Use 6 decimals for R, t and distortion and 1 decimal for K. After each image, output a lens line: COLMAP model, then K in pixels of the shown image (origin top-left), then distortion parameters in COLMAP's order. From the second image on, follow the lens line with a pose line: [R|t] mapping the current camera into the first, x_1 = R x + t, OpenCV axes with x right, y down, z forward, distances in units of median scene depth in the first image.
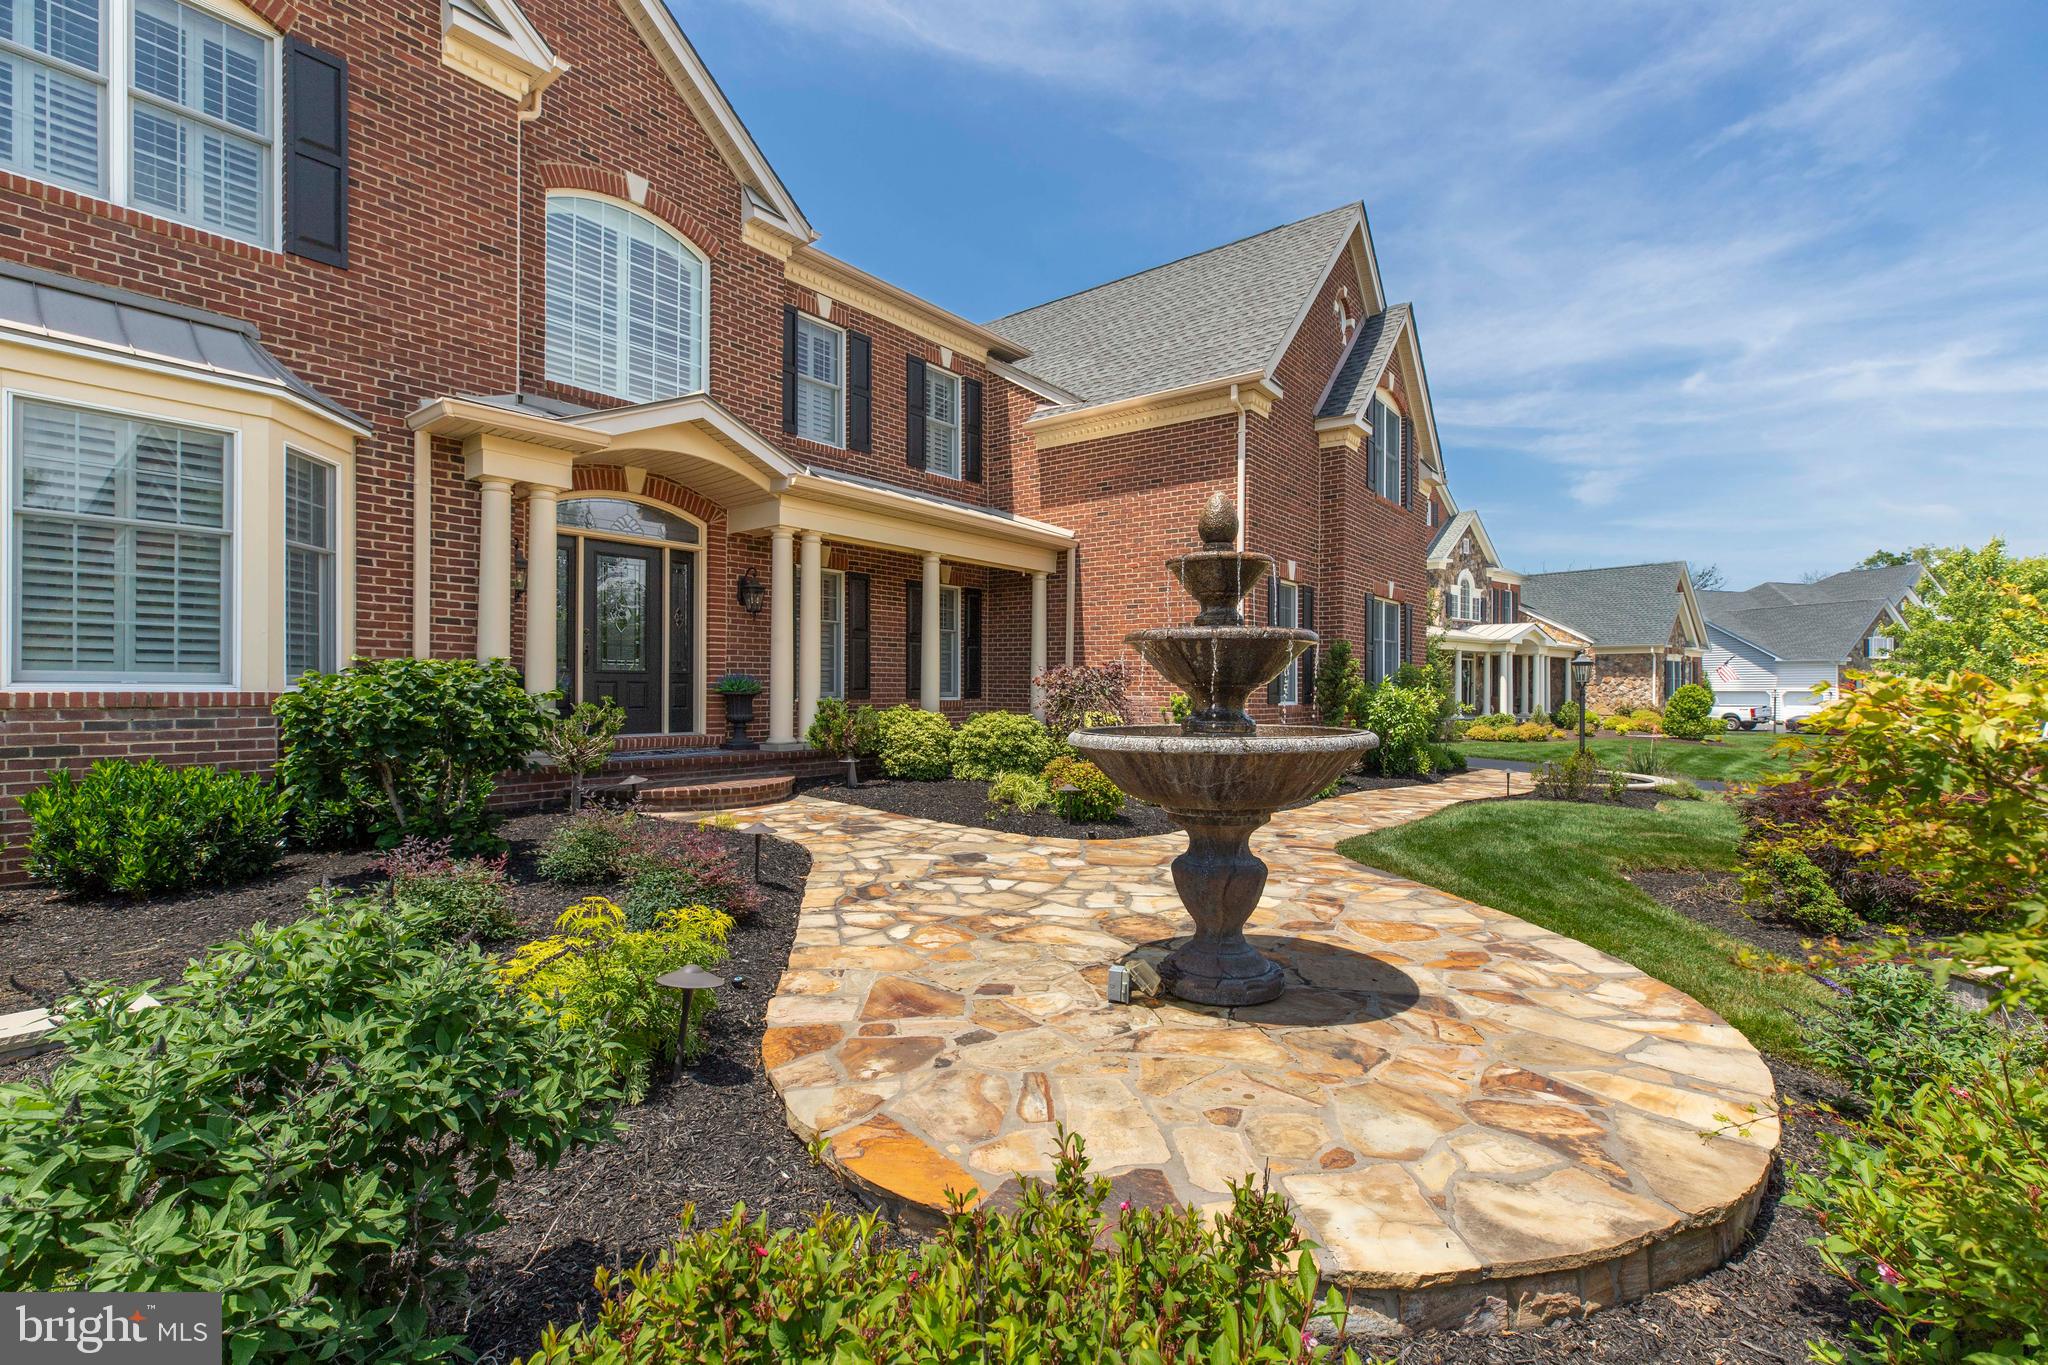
lens RADIAL K [[921.8, 0, 1027.8], [0, 921.8, 685.1], [0, 0, 1]] dist [0.001639, 0.001234]
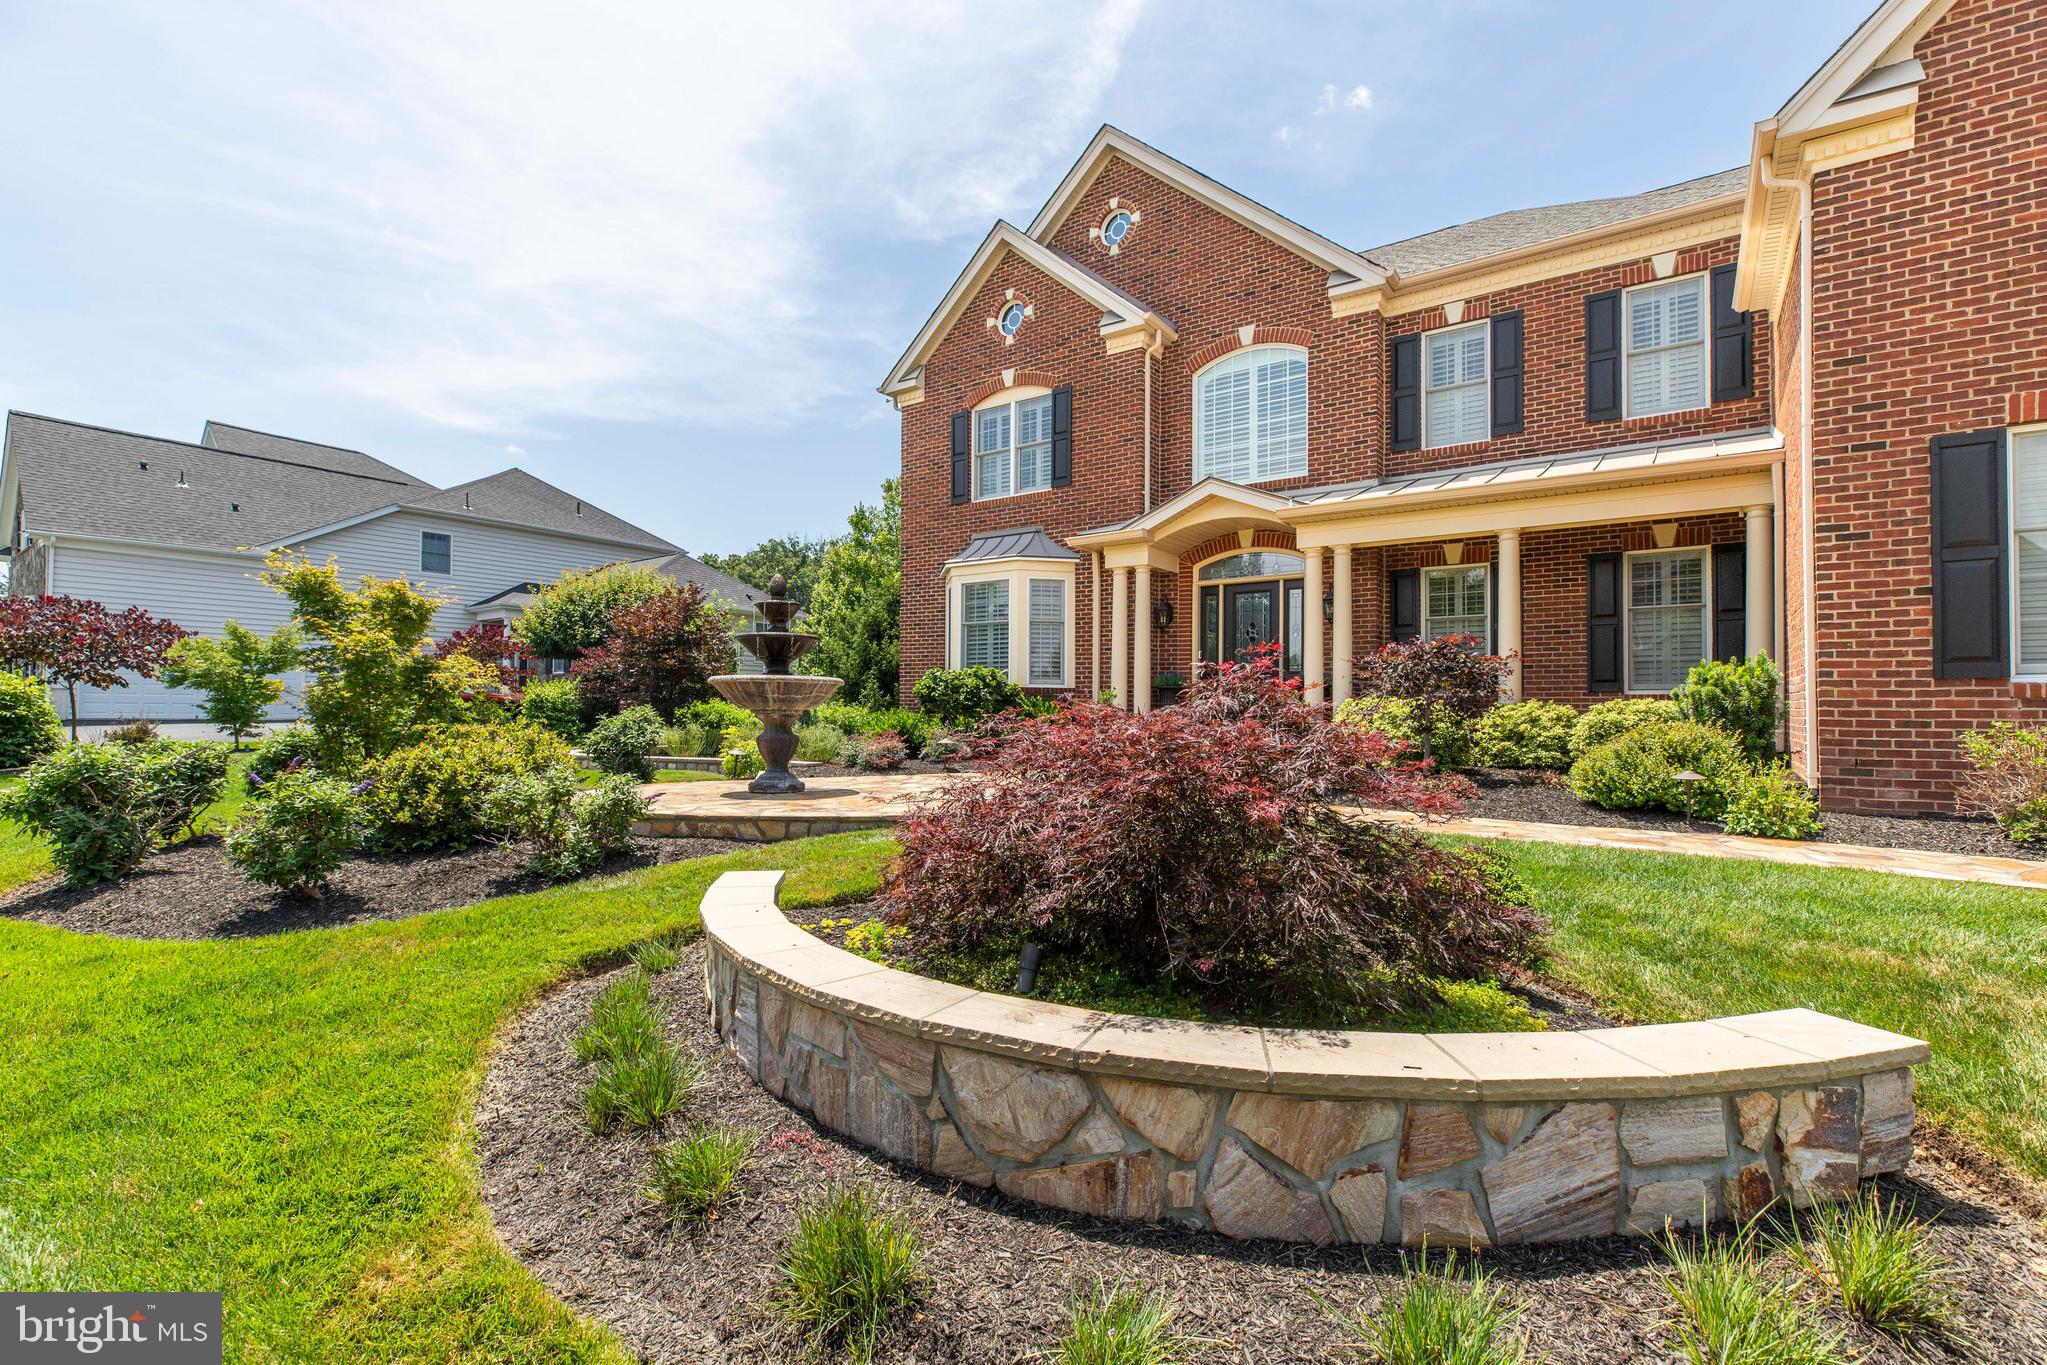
lens RADIAL K [[921.4, 0, 1036.9], [0, 921.4, 696.2], [0, 0, 1]] dist [0.001639, 0.001234]
pose [[0.052616, -0.026185, -0.998271, 0.925781], [-0.001753, 0.999652, -0.026314, 0.057295], [0.998613, 0.003135, 0.052552, 0.572585]]
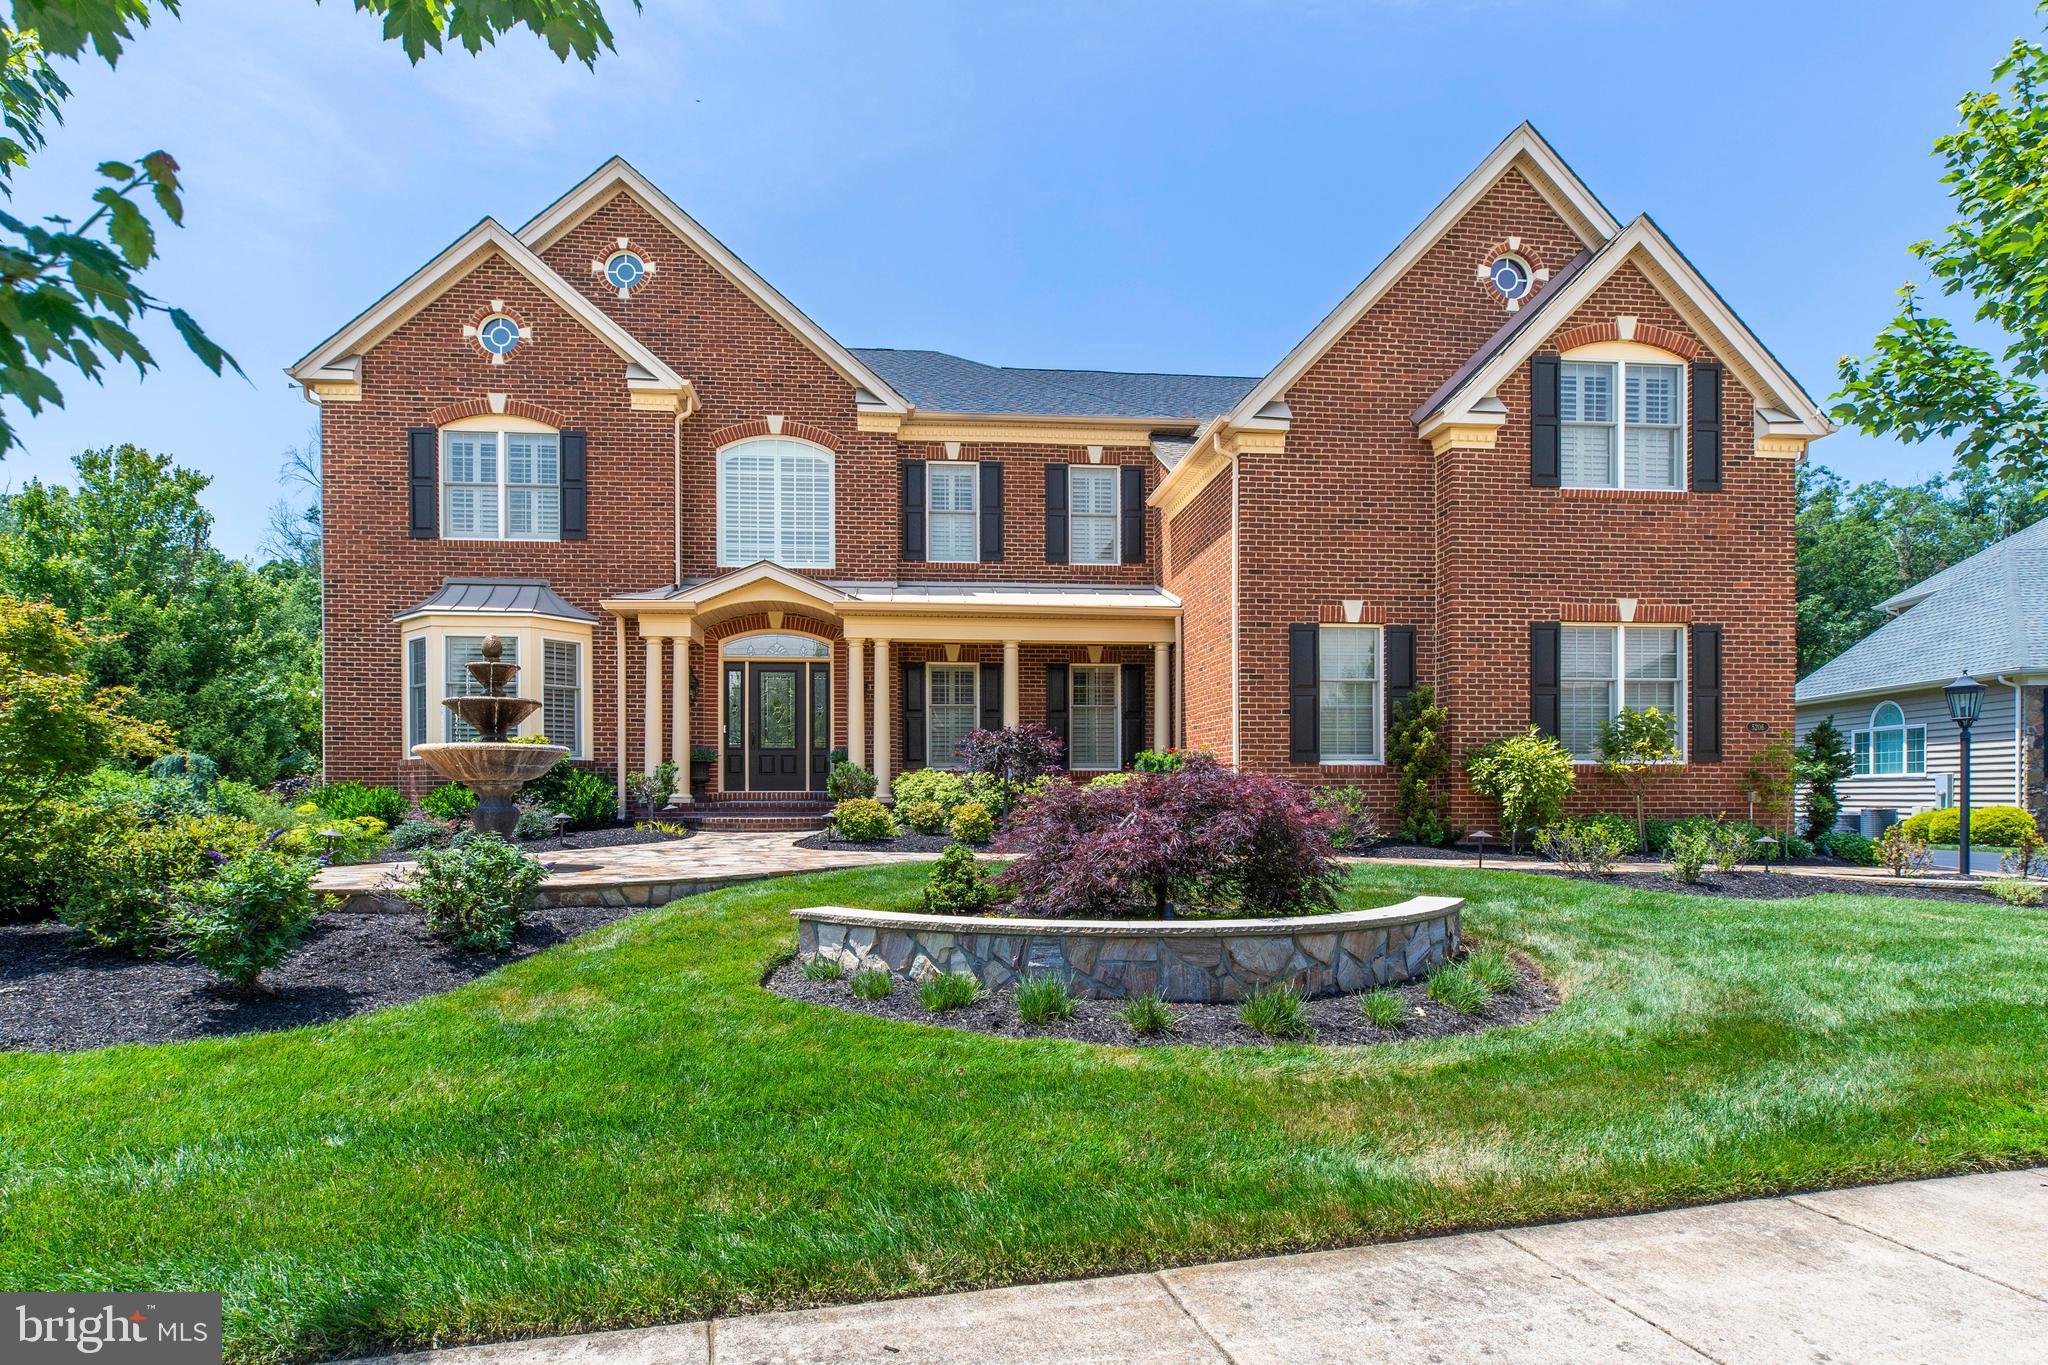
lens RADIAL K [[1077.1, 0, 979.2], [0, 1077.1, 795.4], [0, 0, 1]] dist [0.000571, 0.000809]
pose [[0.686645, -0.009858, -0.726926, 1.013512], [0.010764, 0.999936, -0.003393, 0.068194], [0.726913, -0.005495, 0.686707, 0.037664]]
